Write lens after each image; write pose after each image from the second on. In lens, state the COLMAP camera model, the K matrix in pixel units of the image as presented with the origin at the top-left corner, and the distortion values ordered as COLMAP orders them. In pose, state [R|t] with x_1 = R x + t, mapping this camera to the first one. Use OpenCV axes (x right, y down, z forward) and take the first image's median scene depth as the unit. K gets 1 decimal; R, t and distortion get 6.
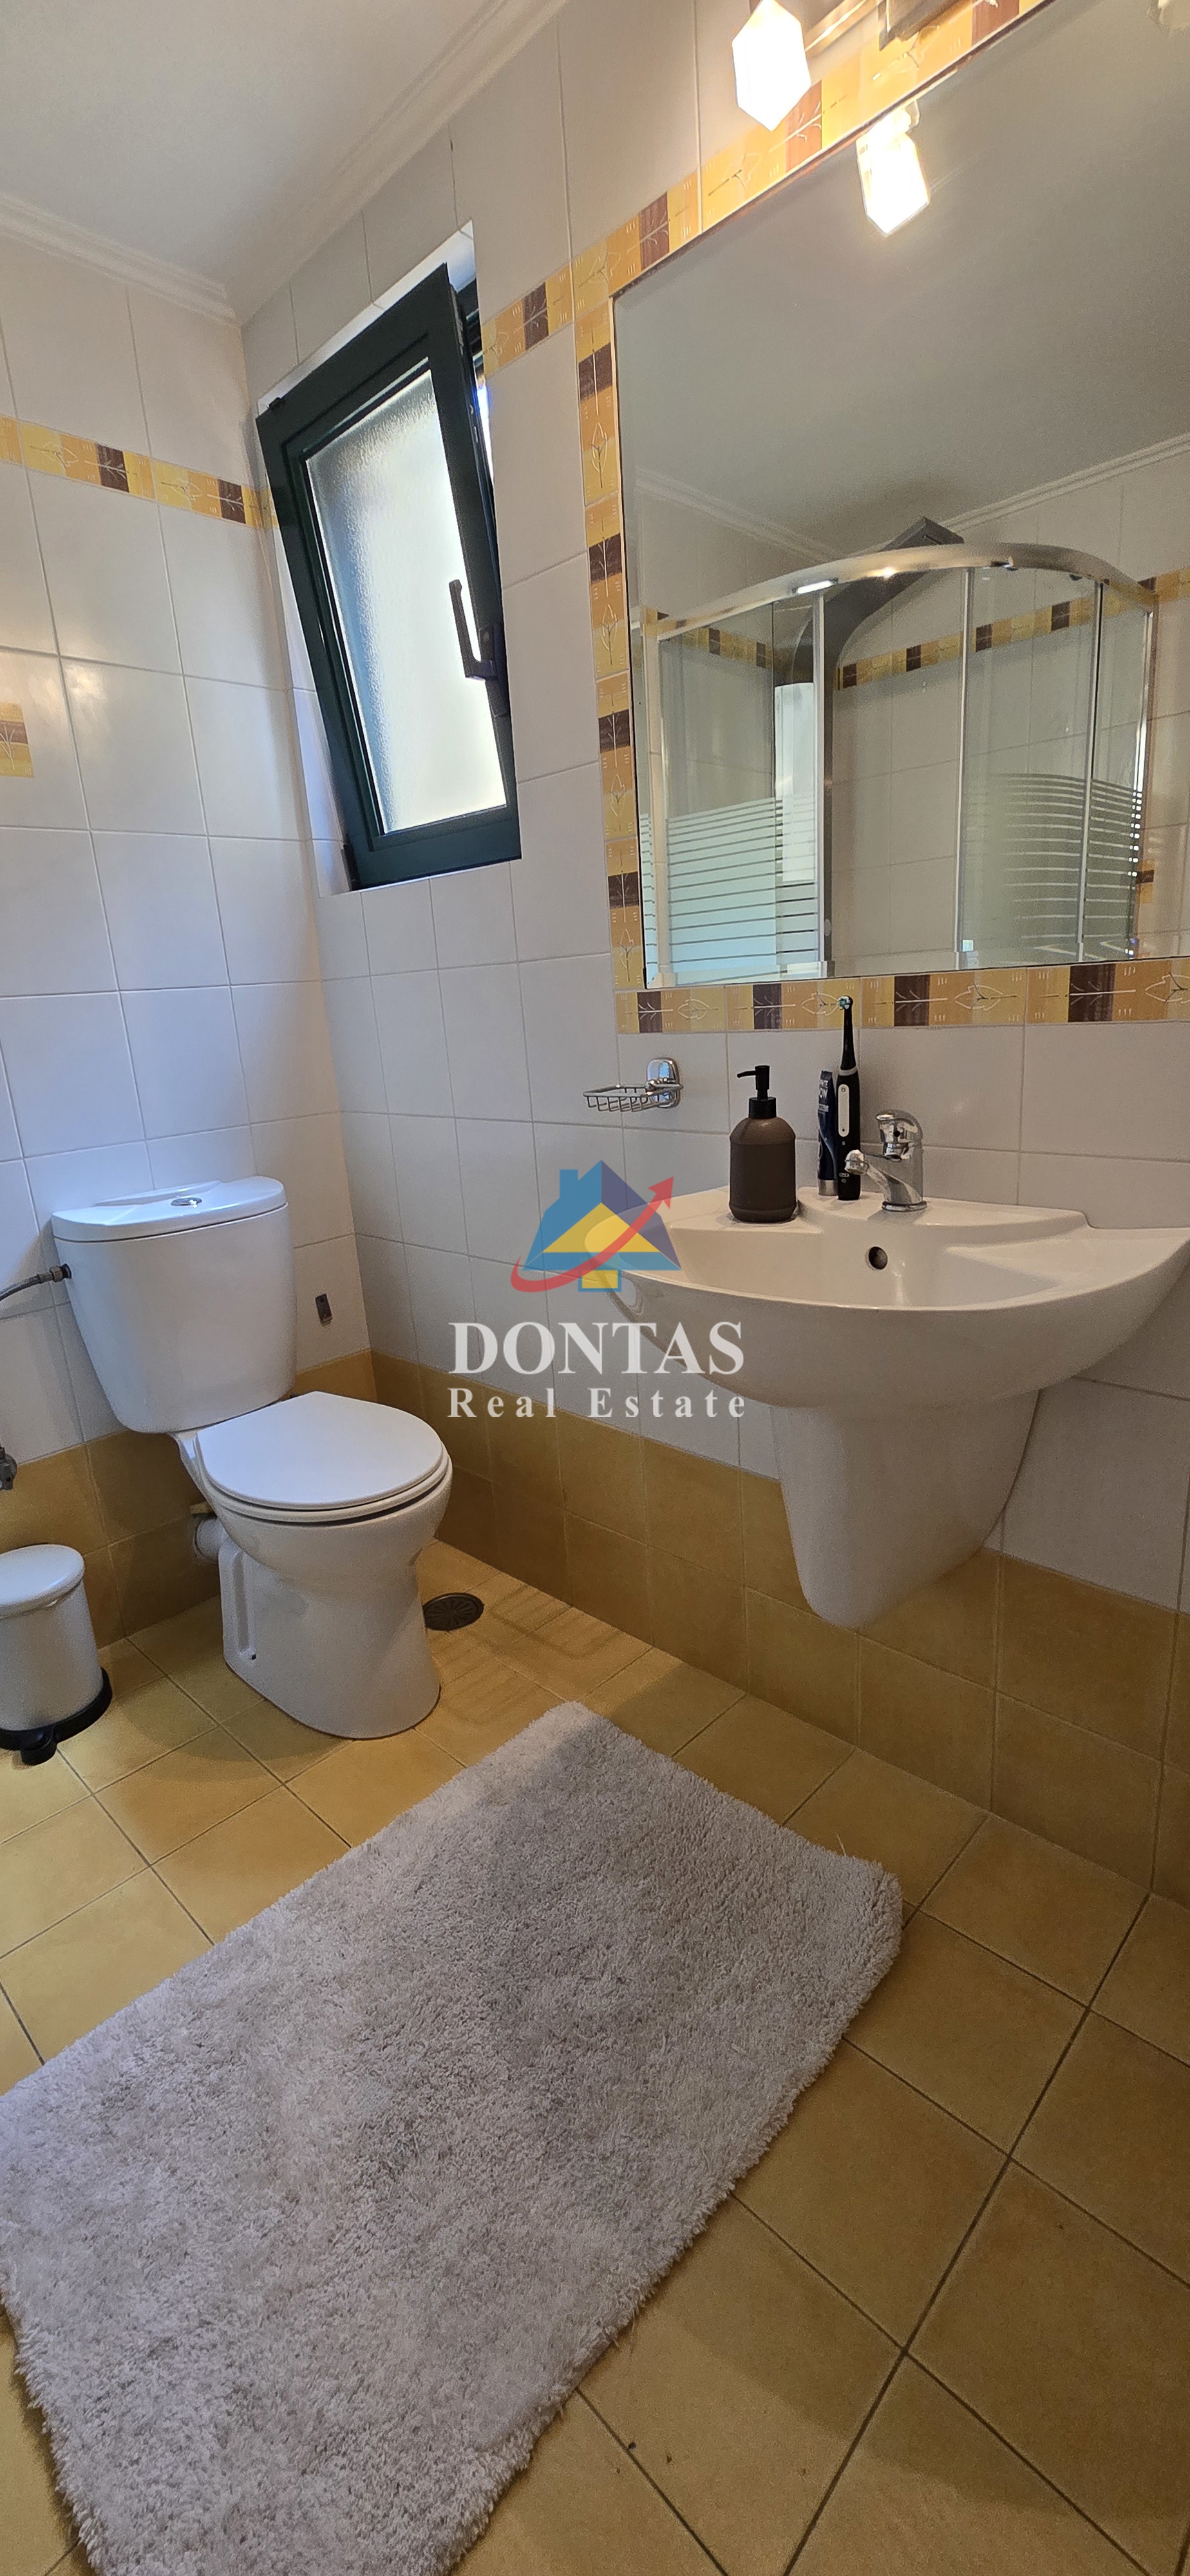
lens RADIAL K [[1057.5, 0, 604.2], [0, 1057.5, 1285.8], [0, 0, 1]] dist [-0.006597, 0.001911]
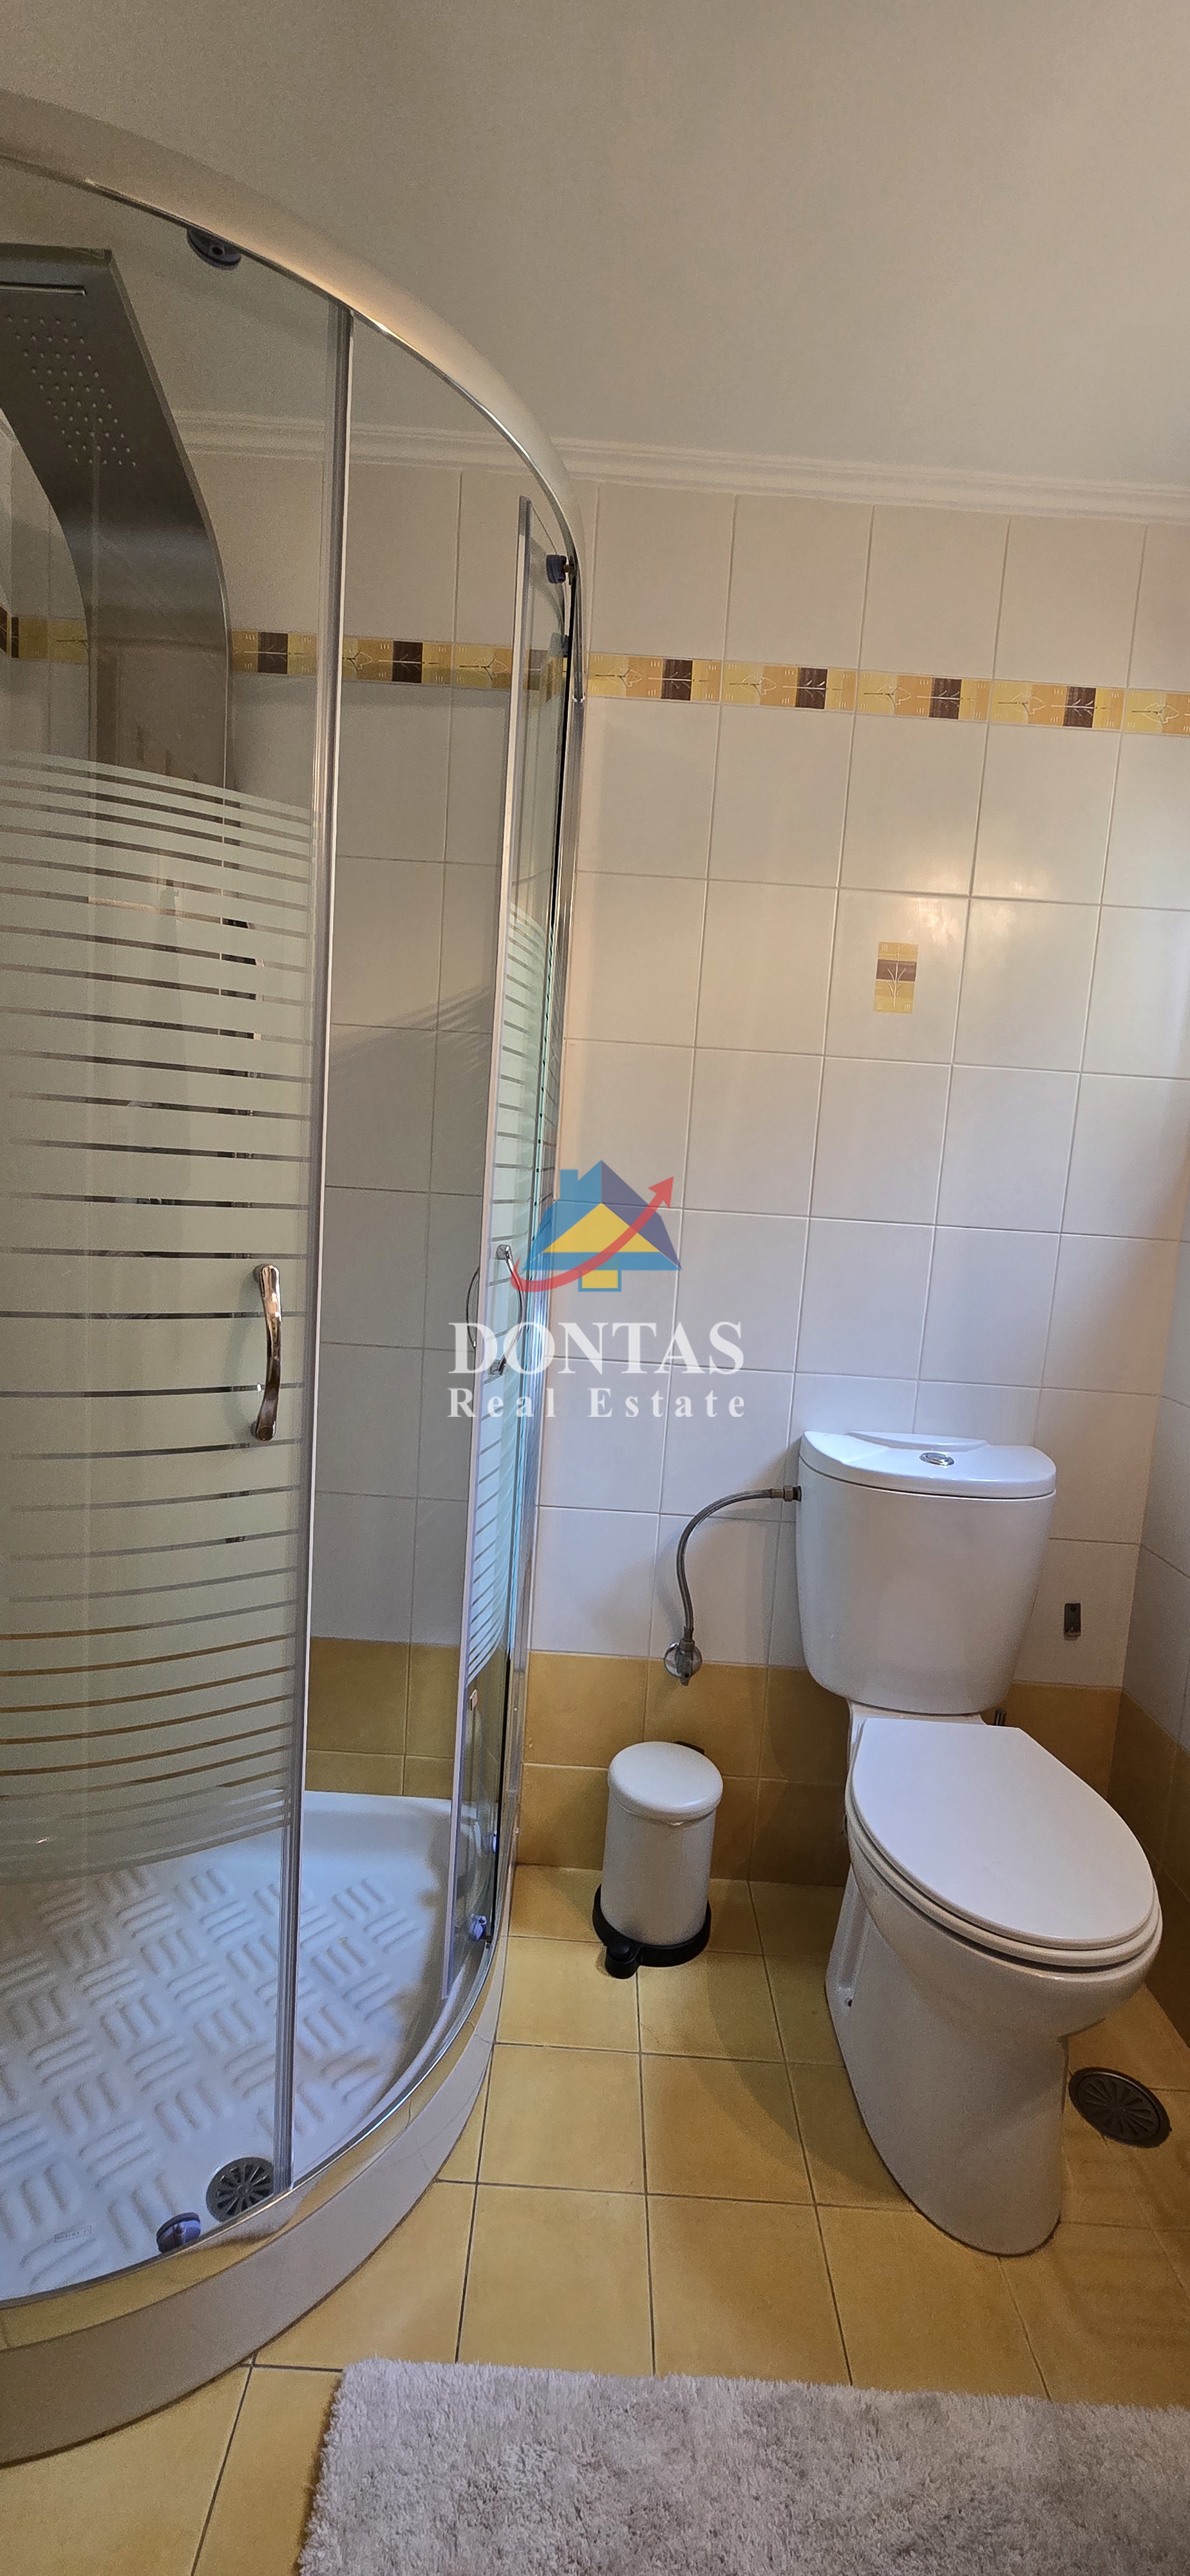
lens RADIAL K [[1057.5, 0, 594.6], [0, 1057.5, 1301.6], [0, 0, 1]] dist [-0.006597, 0.001911]
pose [[0.686953, 0.196940, -0.699508, 0.003762], [-0.306161, 0.951414, -0.032804, -0.092585], [0.659061, 0.236697, 0.713872, 0.146725]]
